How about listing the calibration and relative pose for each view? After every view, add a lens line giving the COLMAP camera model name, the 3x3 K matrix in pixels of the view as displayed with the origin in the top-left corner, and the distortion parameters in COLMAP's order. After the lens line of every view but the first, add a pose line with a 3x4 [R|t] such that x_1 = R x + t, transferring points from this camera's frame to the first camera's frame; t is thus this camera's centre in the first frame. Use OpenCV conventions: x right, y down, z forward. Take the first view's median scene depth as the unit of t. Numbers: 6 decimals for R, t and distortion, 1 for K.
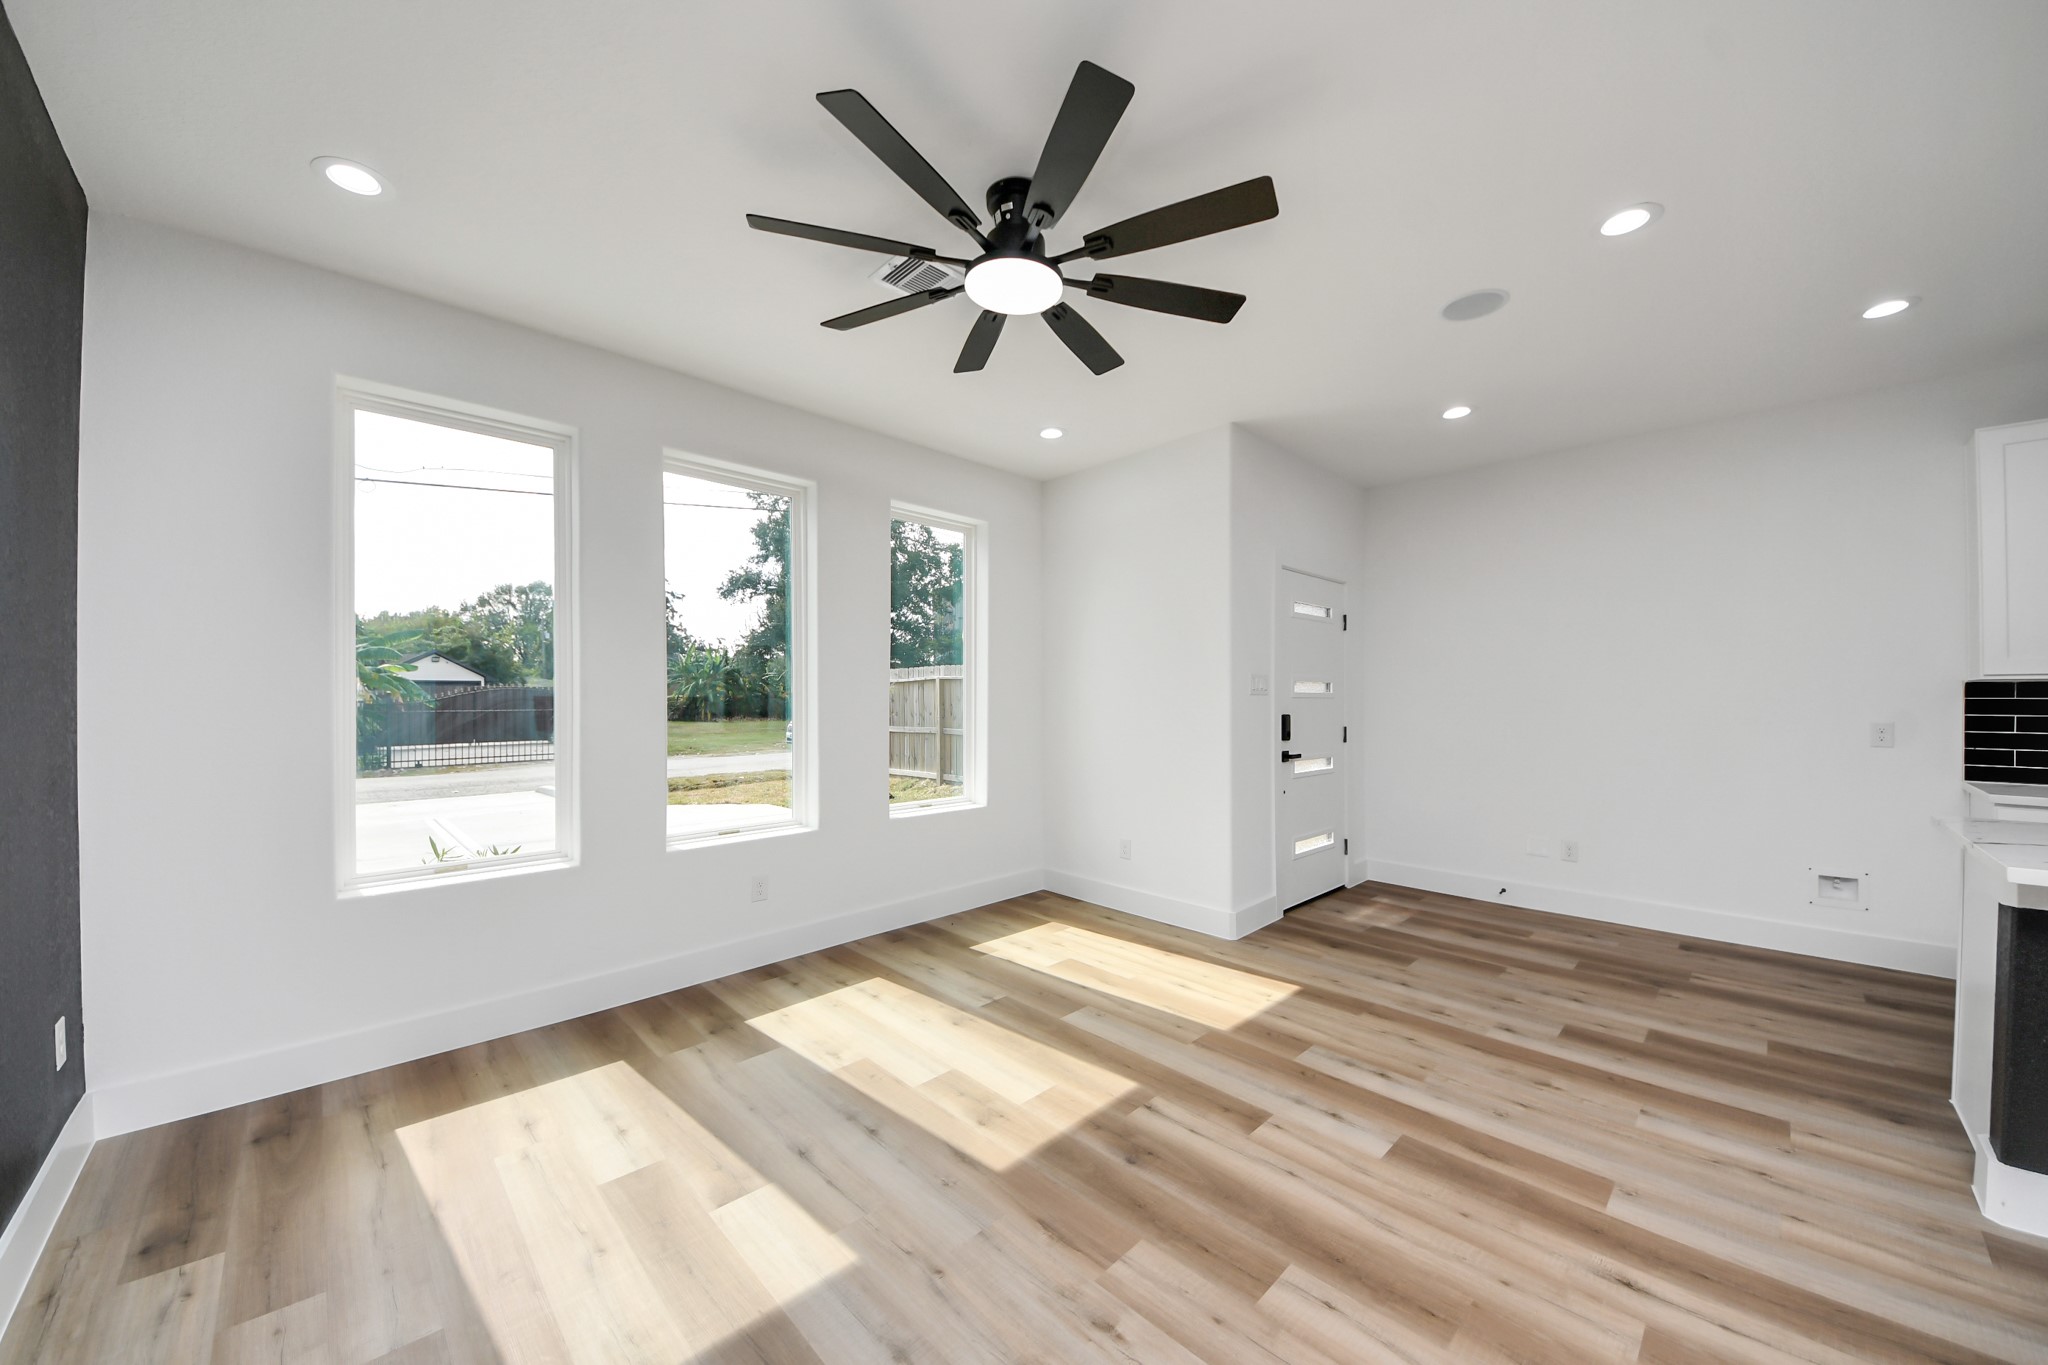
lens RADIAL K [[732.2, 0, 1016.9], [0, 732.2, 695.9], [0, 0, 1]] dist [0.010844, -0.008859]
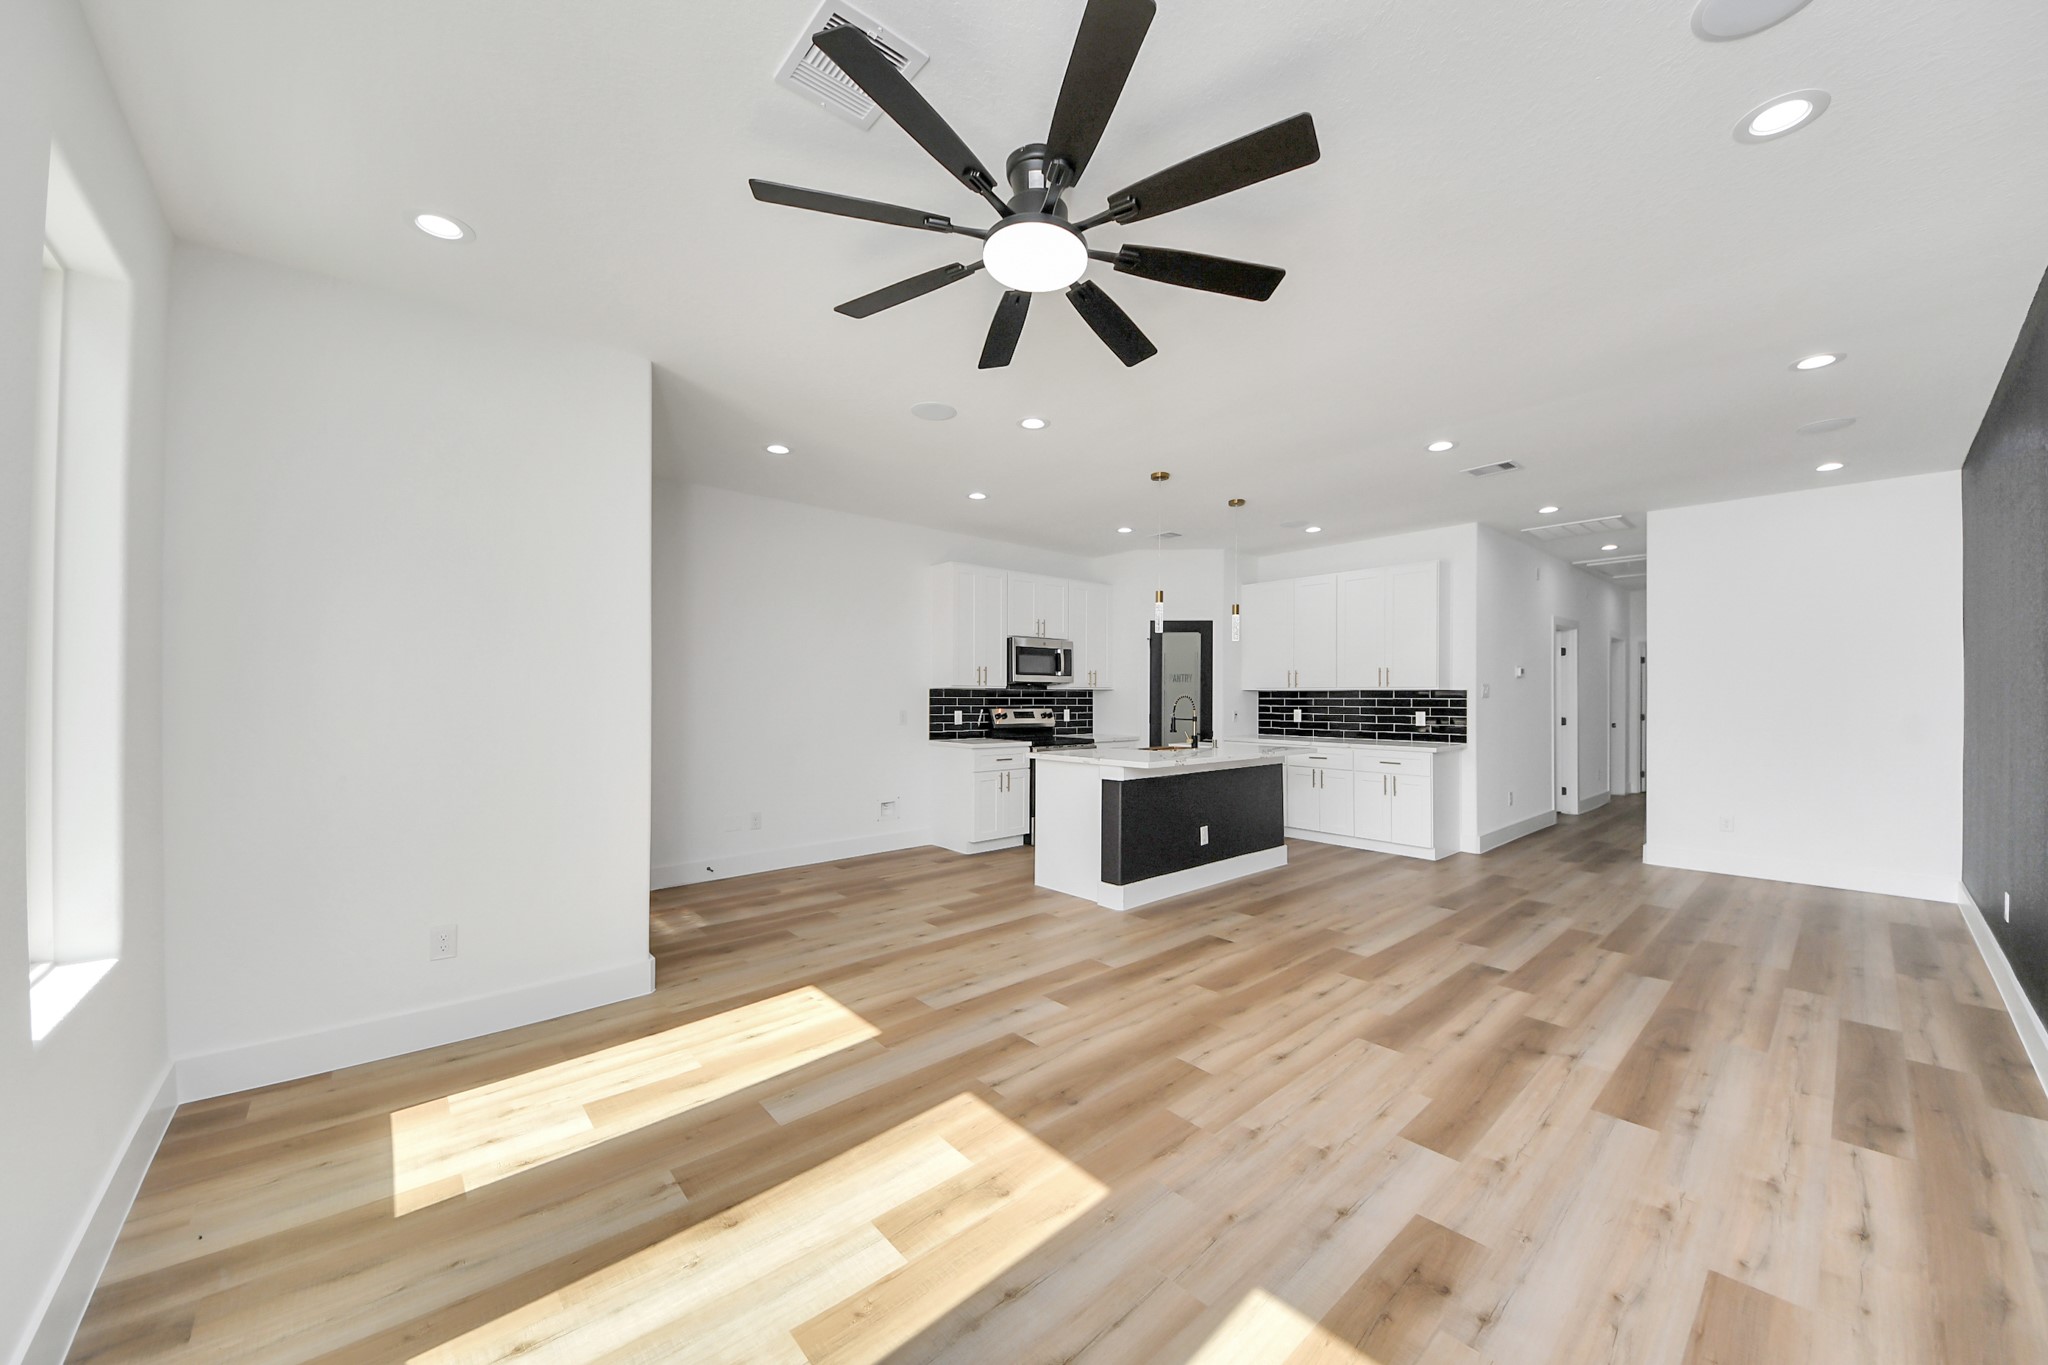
lens RADIAL K [[732.2, 0, 1044.1], [0, 732.2, 673.0], [0, 0, 1]] dist [0.010844, -0.008859]
pose [[0.028208, 0.031038, 0.999120, -0.667054], [-0.002870, 0.999516, -0.030969, -0.001249], [-0.999598, -0.001994, 0.028284, 0.669103]]
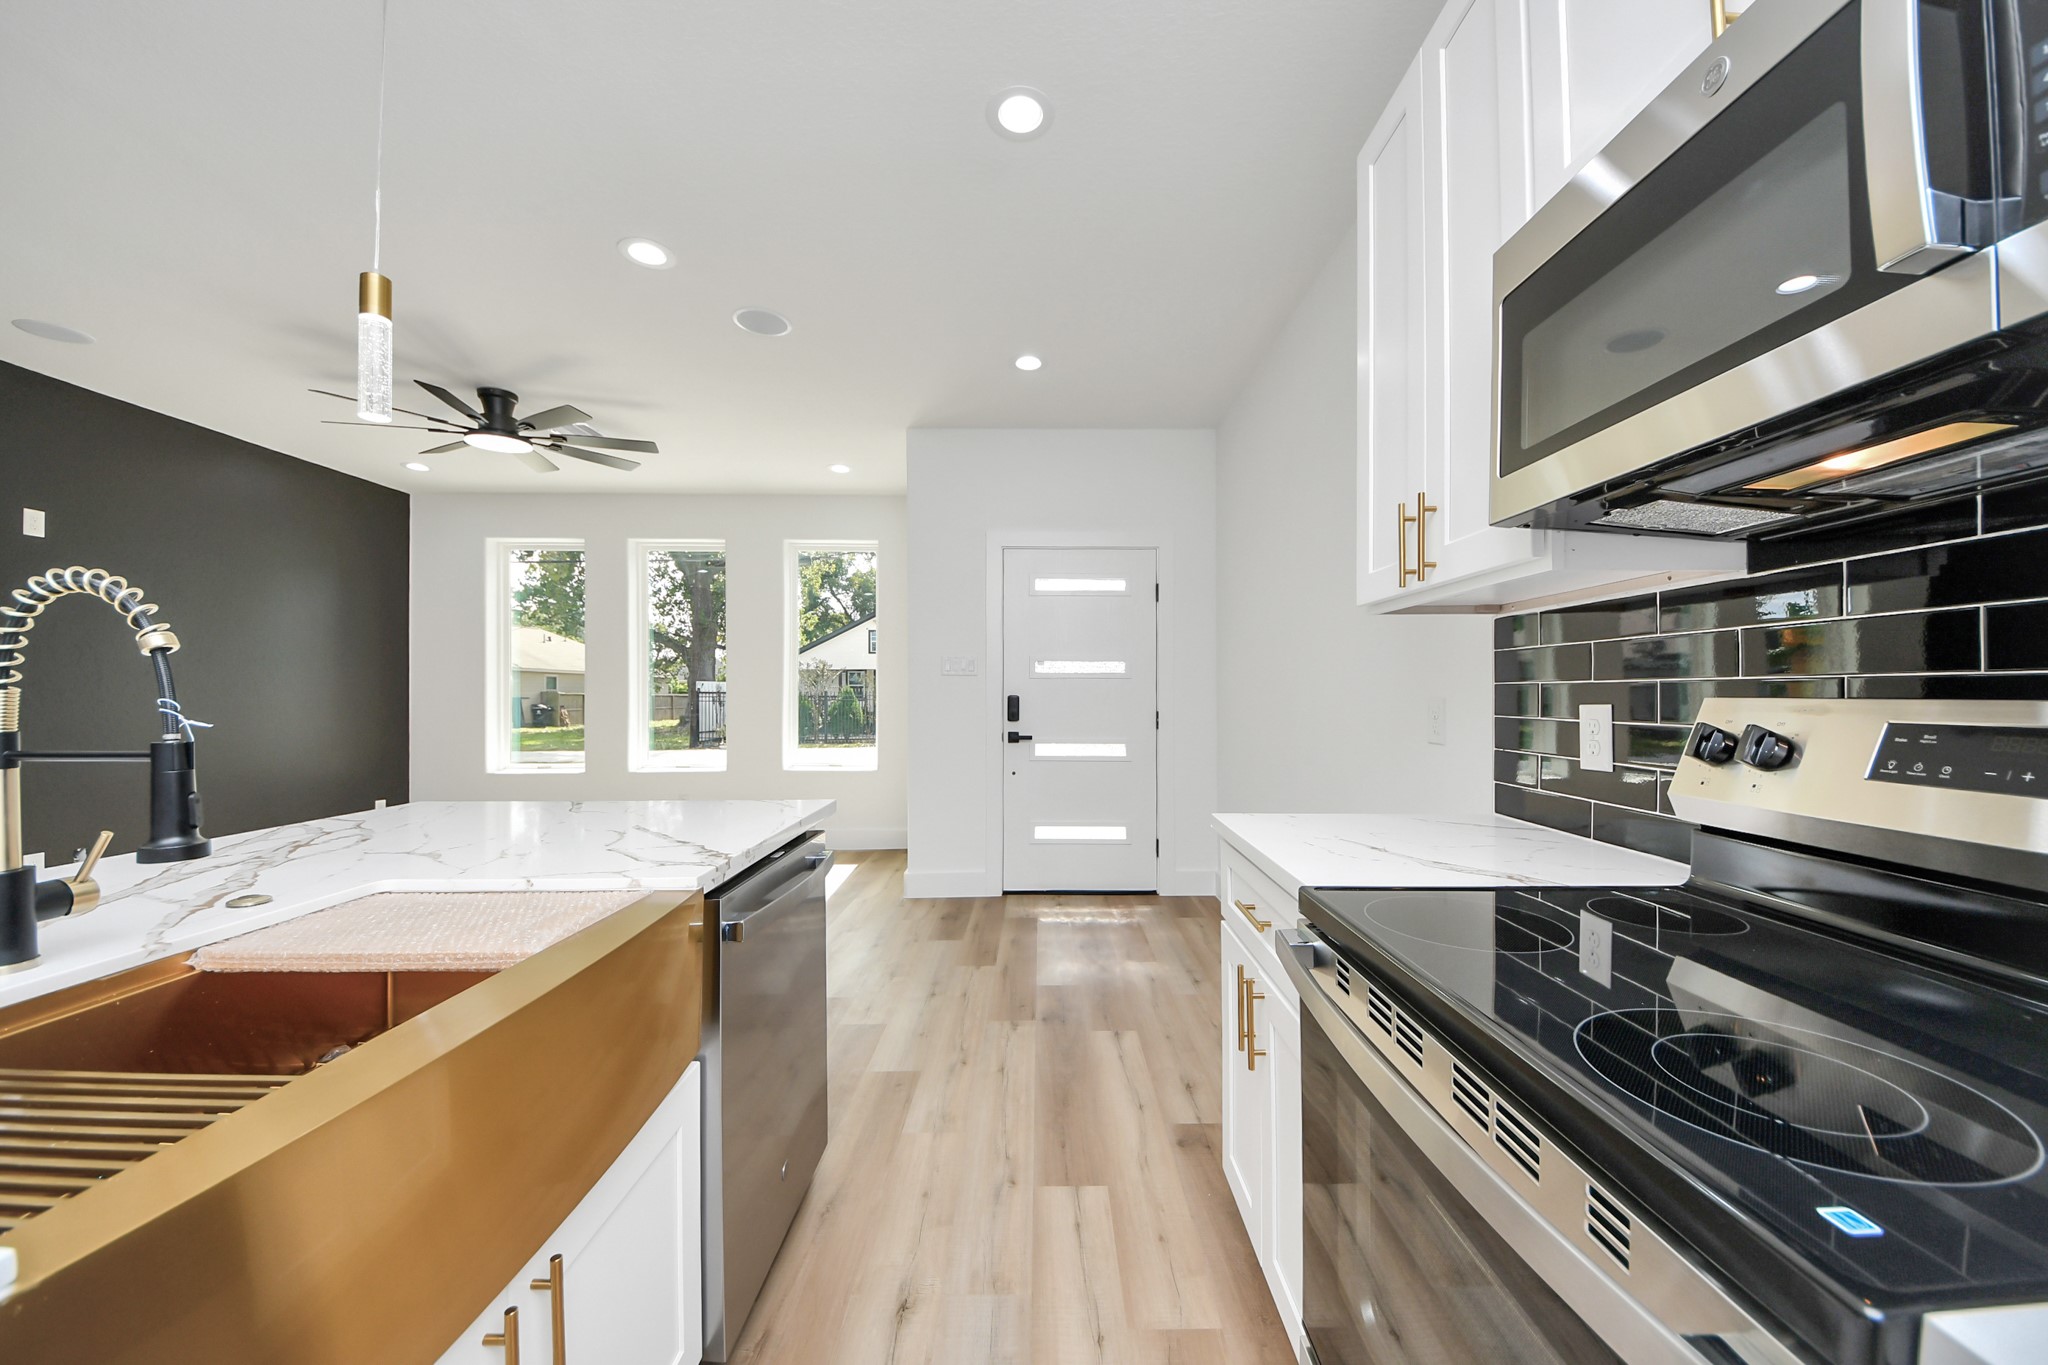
lens RADIAL K [[732.2, 0, 1049.8], [0, 732.2, 691.1], [0, 0, 1]] dist [0.010844, -0.008859]
pose [[0.729028, -0.006350, -0.684455, 1.507734], [0.003221, 0.999978, -0.005846, 0.036215], [0.684477, 0.002057, 0.729032, 0.427993]]
